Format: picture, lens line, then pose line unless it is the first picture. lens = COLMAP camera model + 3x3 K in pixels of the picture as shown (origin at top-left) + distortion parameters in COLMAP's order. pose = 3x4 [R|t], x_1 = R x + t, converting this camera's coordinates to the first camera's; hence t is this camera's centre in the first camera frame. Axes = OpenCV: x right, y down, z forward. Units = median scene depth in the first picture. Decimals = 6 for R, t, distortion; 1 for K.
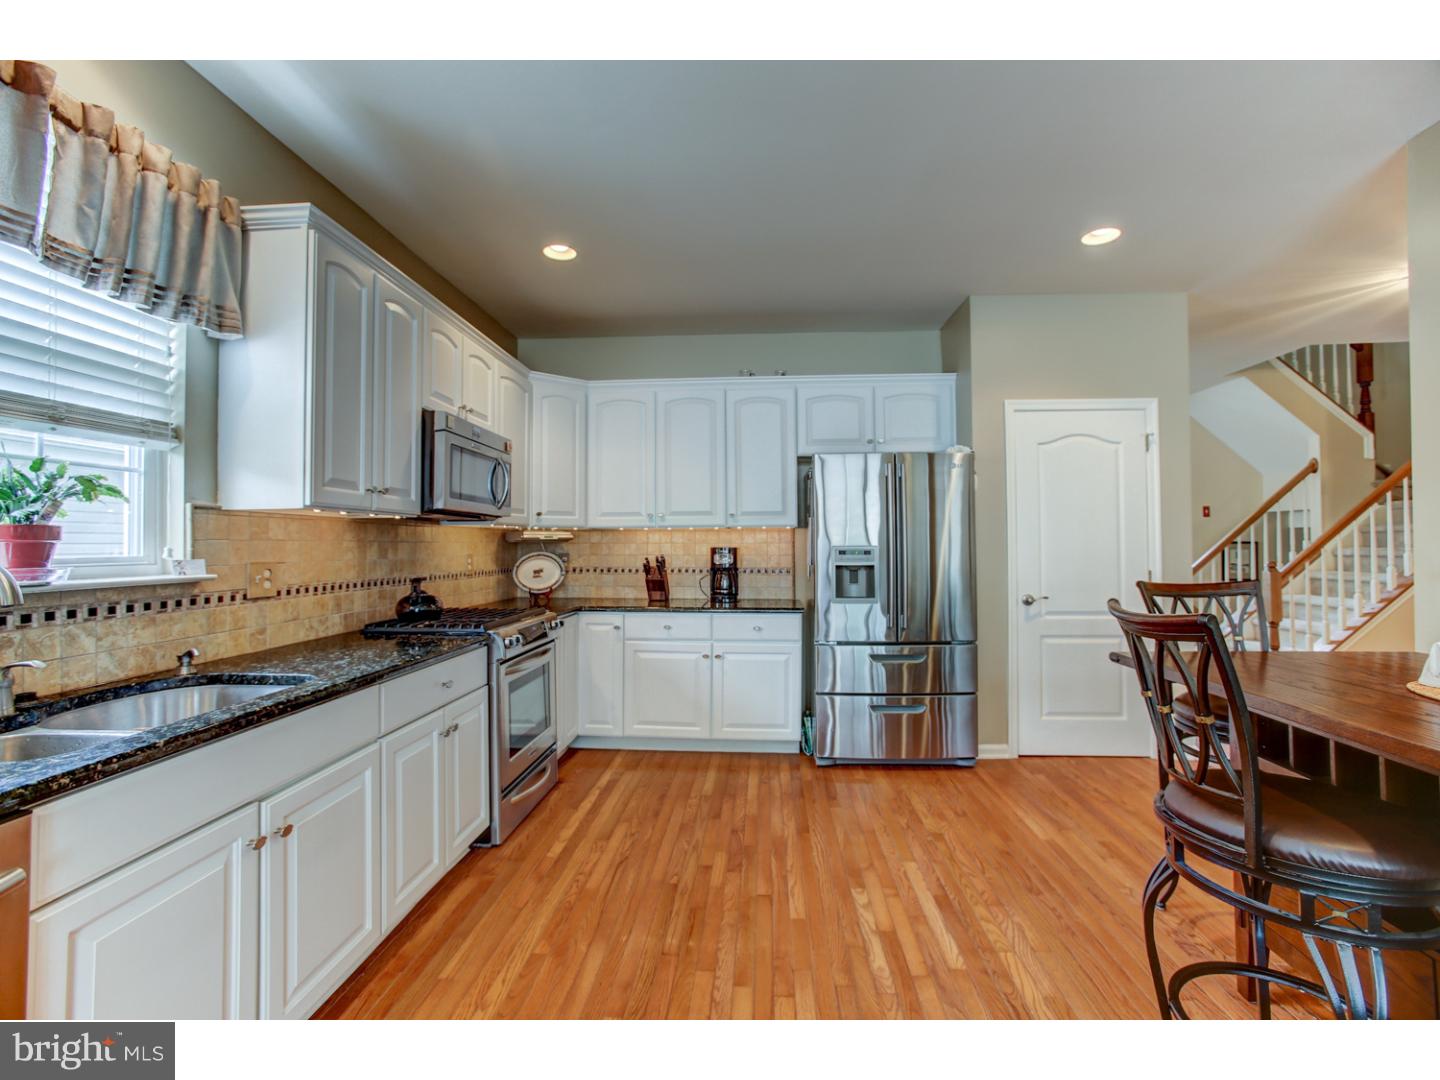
lens RADIAL K [[662.7, 0, 713.5], [0, 662.7, 536.8], [0, 0, 1]] dist [-0.003324, -0.000030]
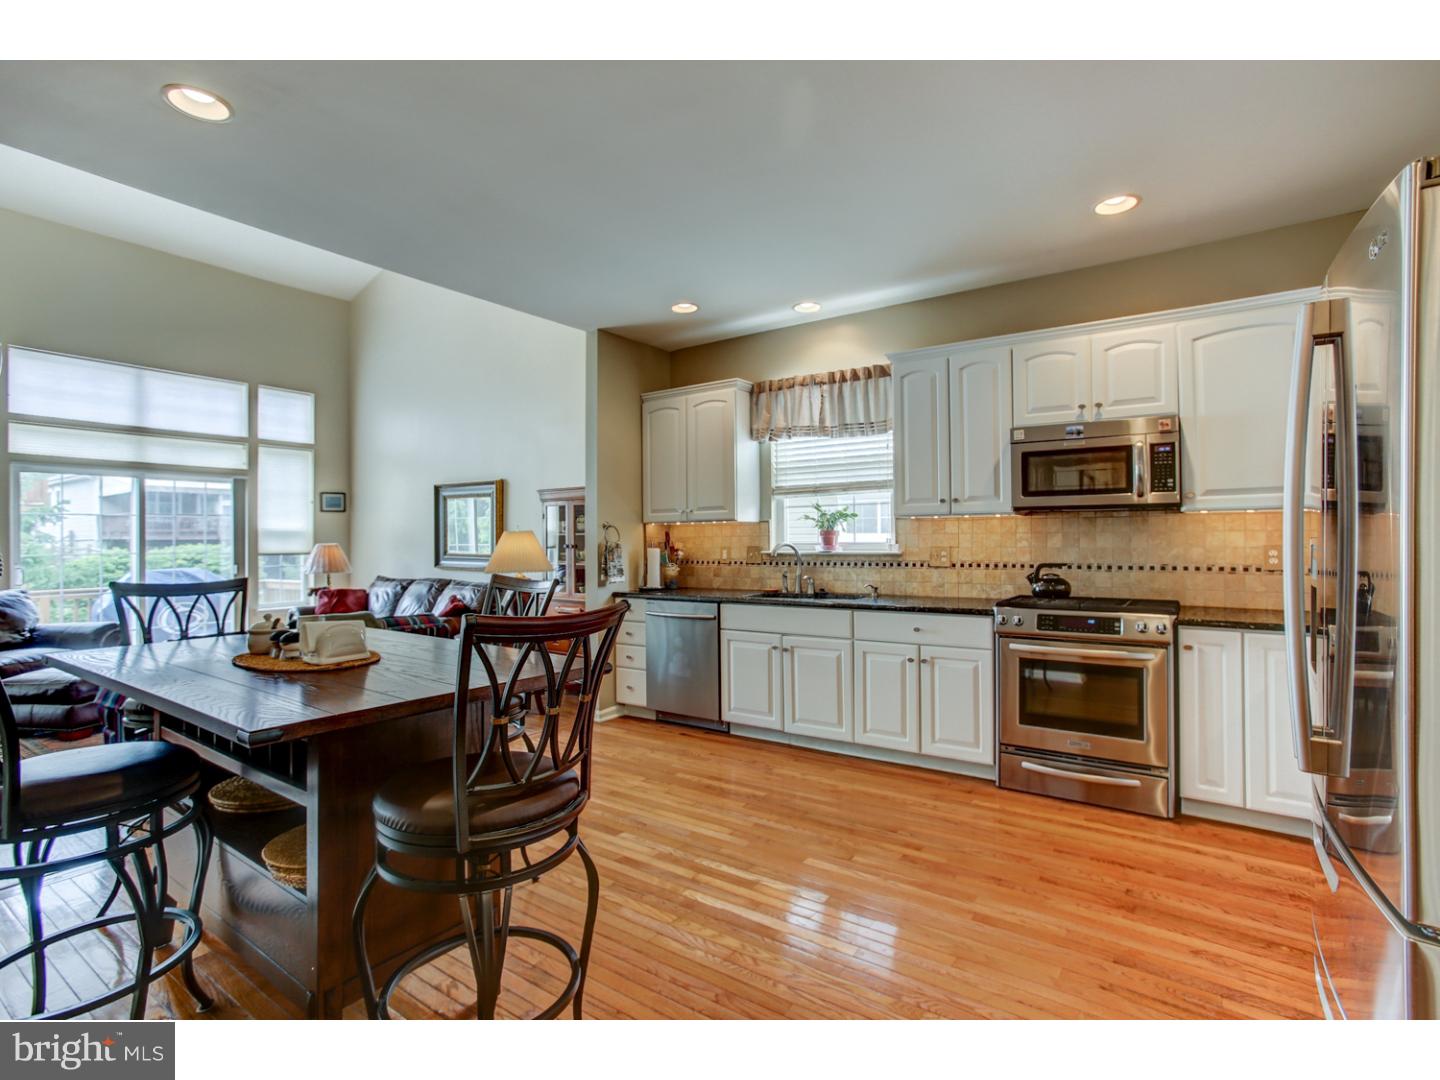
lens RADIAL K [[662.7, 0, 716.8], [0, 662.7, 539.4], [0, 0, 1]] dist [-0.003324, -0.000030]
pose [[-0.504523, 0.002681, -0.863394, 1.128472], [0.018330, 0.999803, -0.007606, 0.022269], [0.863204, -0.019663, -0.504473, 1.371321]]
